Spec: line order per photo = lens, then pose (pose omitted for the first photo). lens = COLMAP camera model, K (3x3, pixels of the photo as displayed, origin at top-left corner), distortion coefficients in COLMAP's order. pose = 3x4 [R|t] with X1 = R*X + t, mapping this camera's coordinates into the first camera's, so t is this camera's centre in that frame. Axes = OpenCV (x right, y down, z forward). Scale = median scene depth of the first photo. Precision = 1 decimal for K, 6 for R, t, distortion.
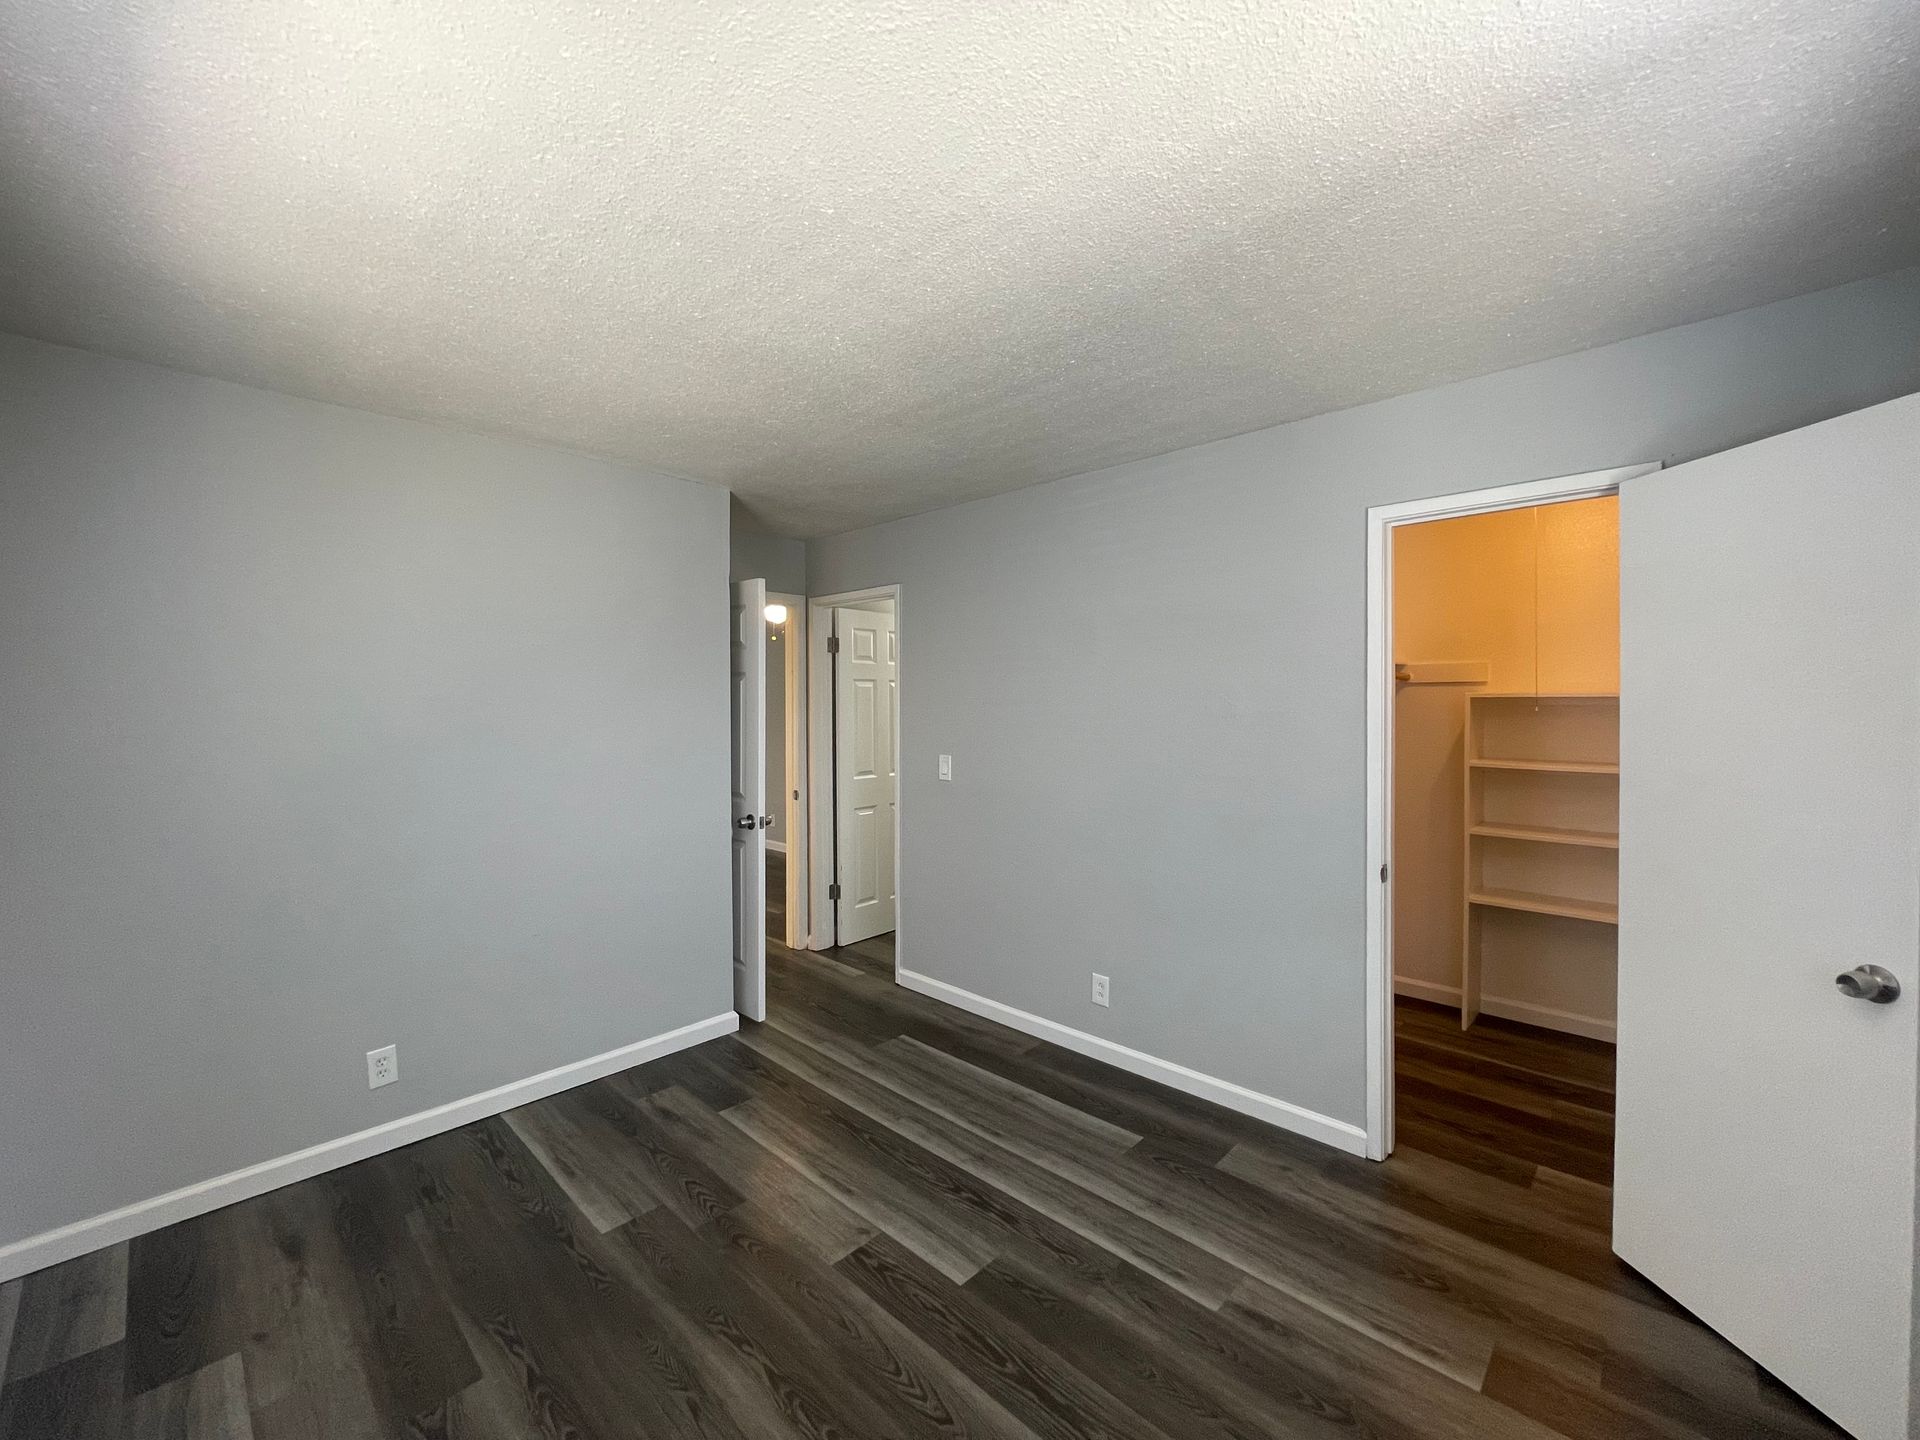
lens RADIAL K [[774.7, 0, 963.5], [0, 774.7, 716.8], [0, 0, 1]] dist [-0.002837, 0.000052]
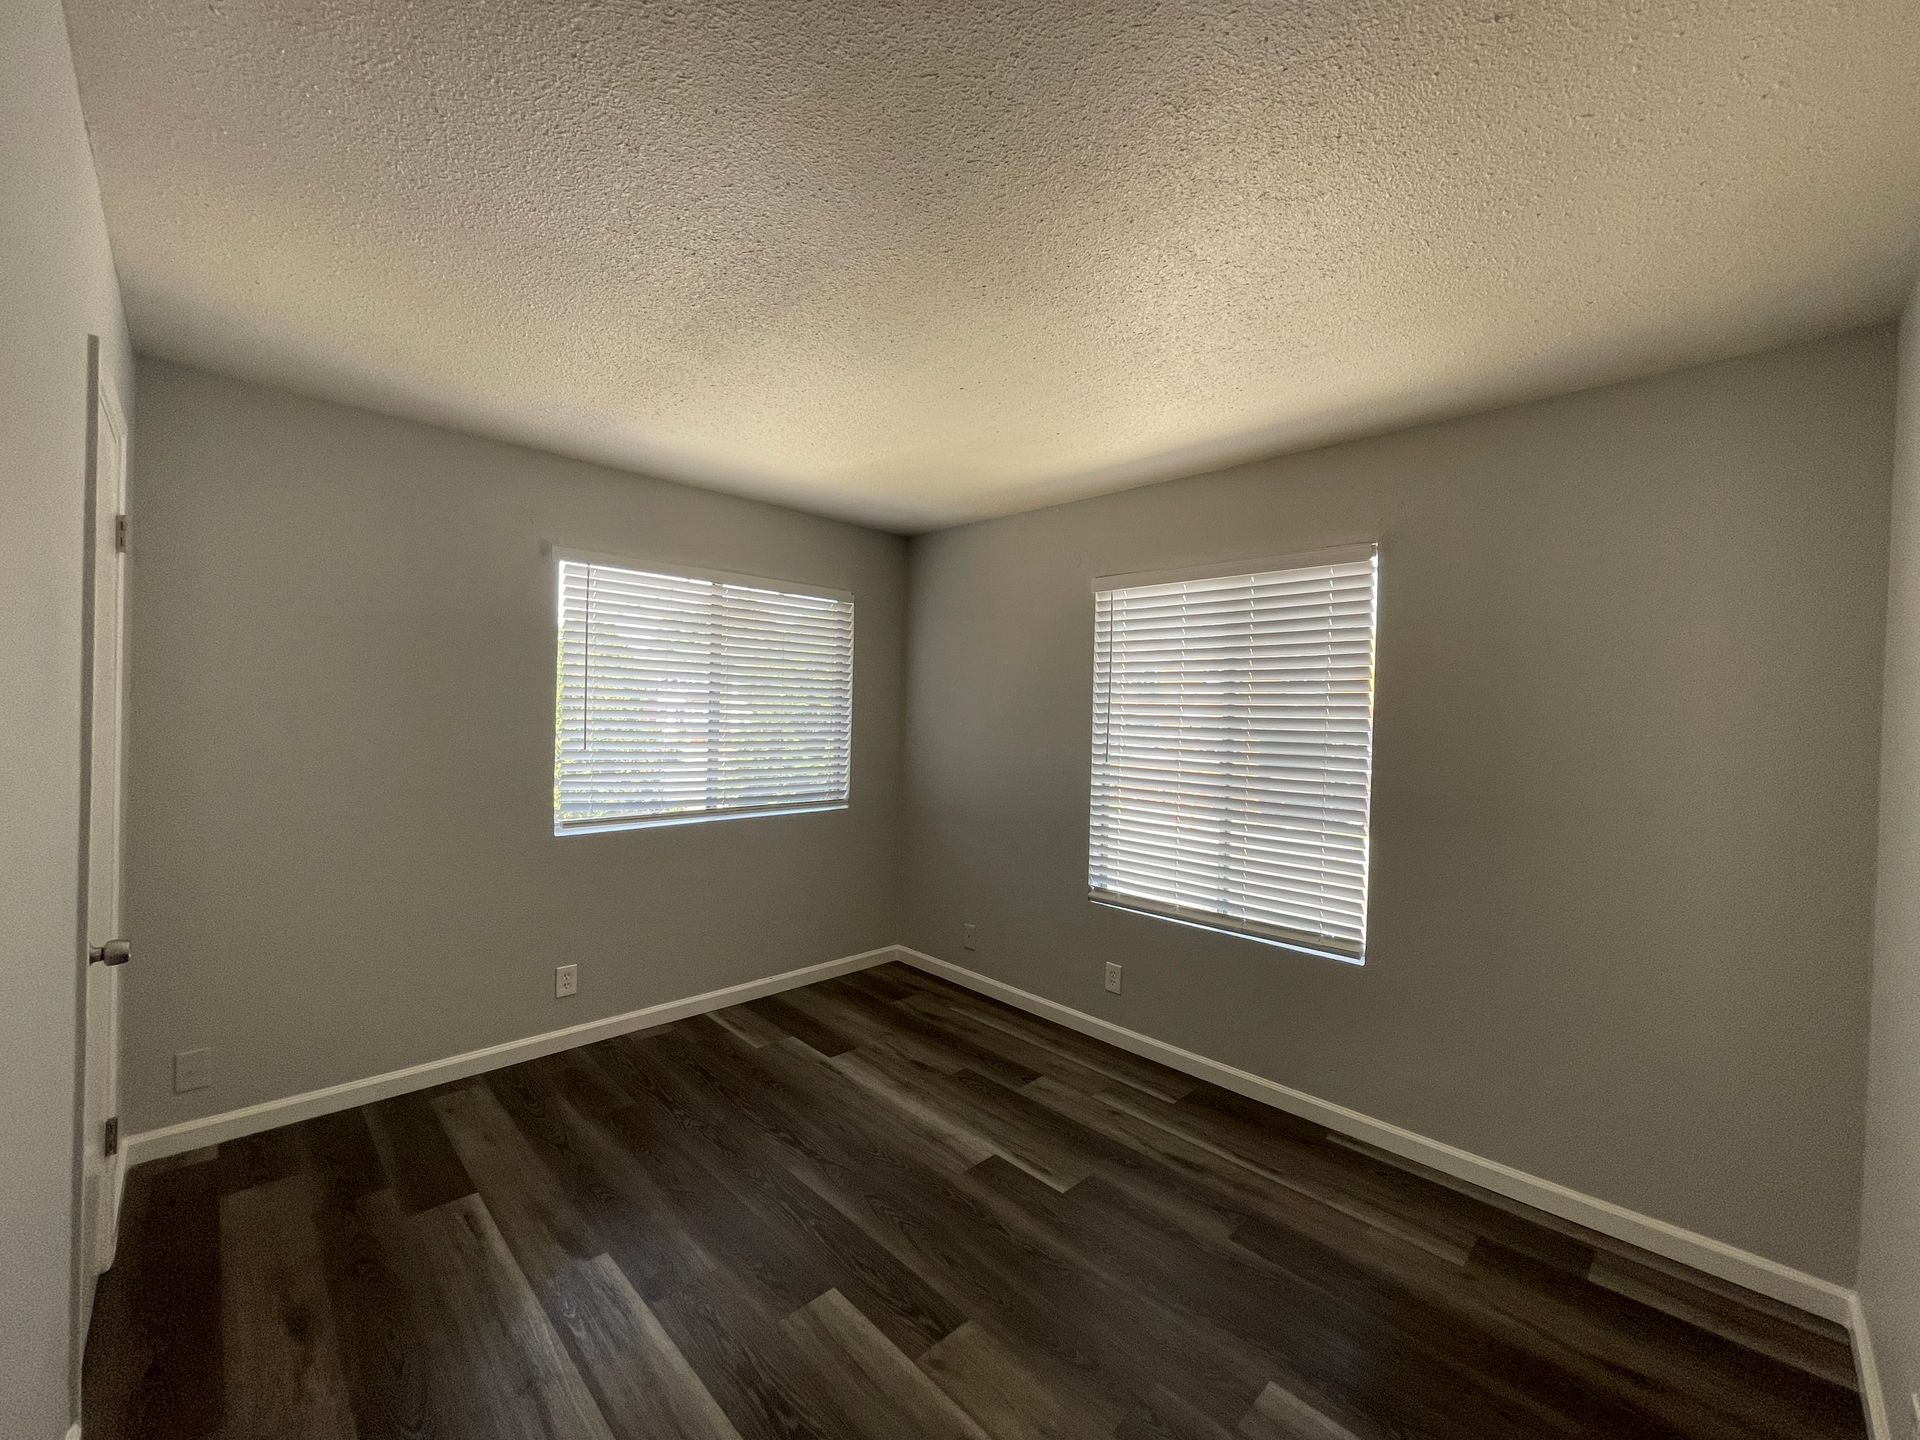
lens RADIAL K [[774.7, 0, 963.5], [0, 774.7, 716.8], [0, 0, 1]] dist [-0.002837, 0.000052]
pose [[-0.999267, -0.020342, 0.032416, -0.175929], [-0.019564, 0.999517, 0.024141, -0.018604], [-0.032891, 0.023490, -0.999183, 1.862224]]
